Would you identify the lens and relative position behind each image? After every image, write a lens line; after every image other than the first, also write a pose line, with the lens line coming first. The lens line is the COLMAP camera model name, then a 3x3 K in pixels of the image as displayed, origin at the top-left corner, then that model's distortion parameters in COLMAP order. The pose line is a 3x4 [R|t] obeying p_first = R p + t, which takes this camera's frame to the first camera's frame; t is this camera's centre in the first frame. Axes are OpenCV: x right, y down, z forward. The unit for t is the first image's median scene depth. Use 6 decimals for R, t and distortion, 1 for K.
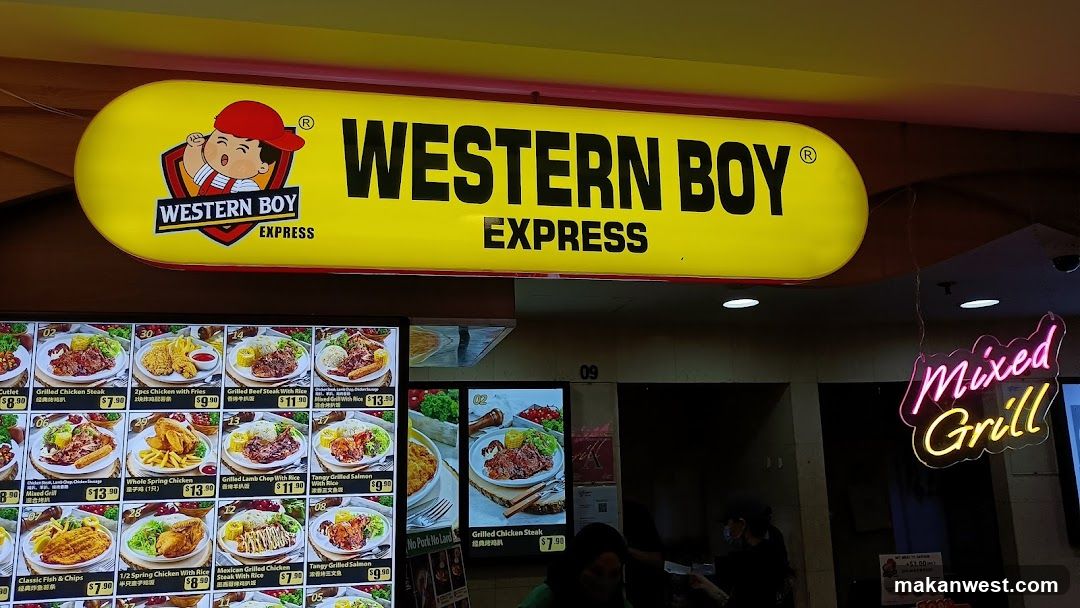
lens RADIAL K [[861.9, 0, 540.0], [0, 861.9, 304.0], [0, 0, 1]] dist [0.020972, 0.002703]
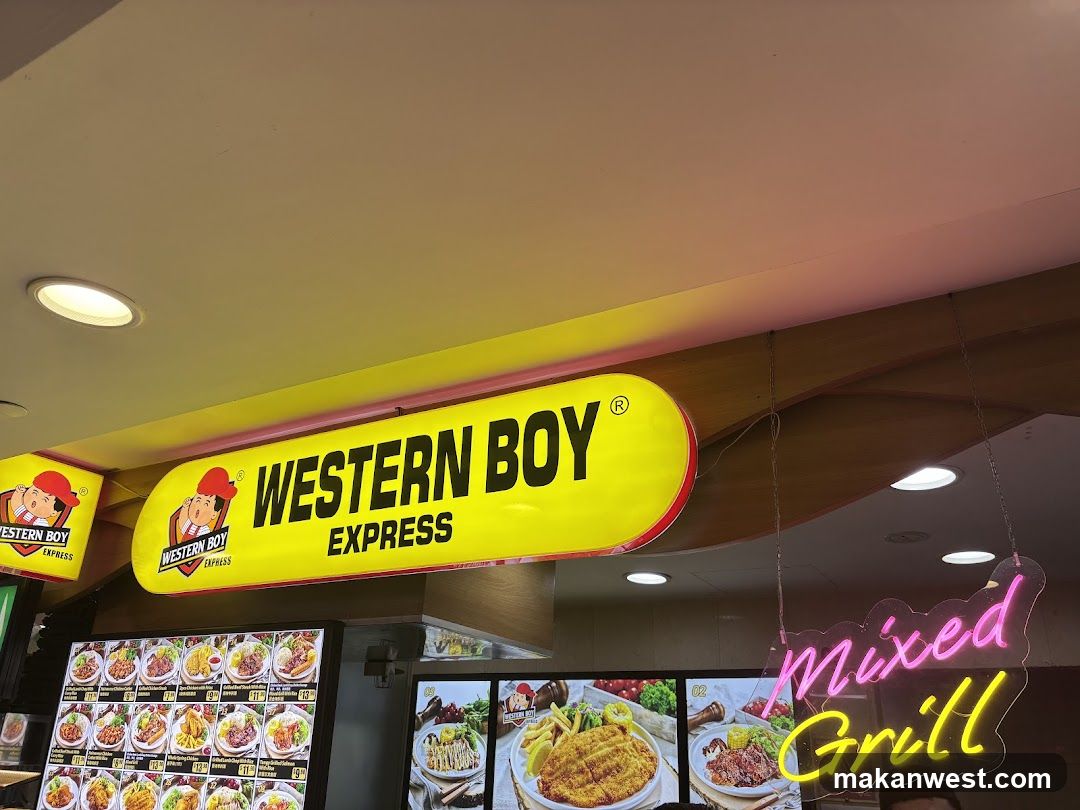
lens RADIAL K [[849.4, 0, 540.0], [0, 849.4, 405.0], [0, 0, 1]] dist [0.057897, -0.057020]
pose [[0.715106, -0.218212, -0.664084, 0.915485], [0.077975, 0.968999, -0.234438, 0.028351], [0.694653, 0.115866, 0.709952, 0.355441]]
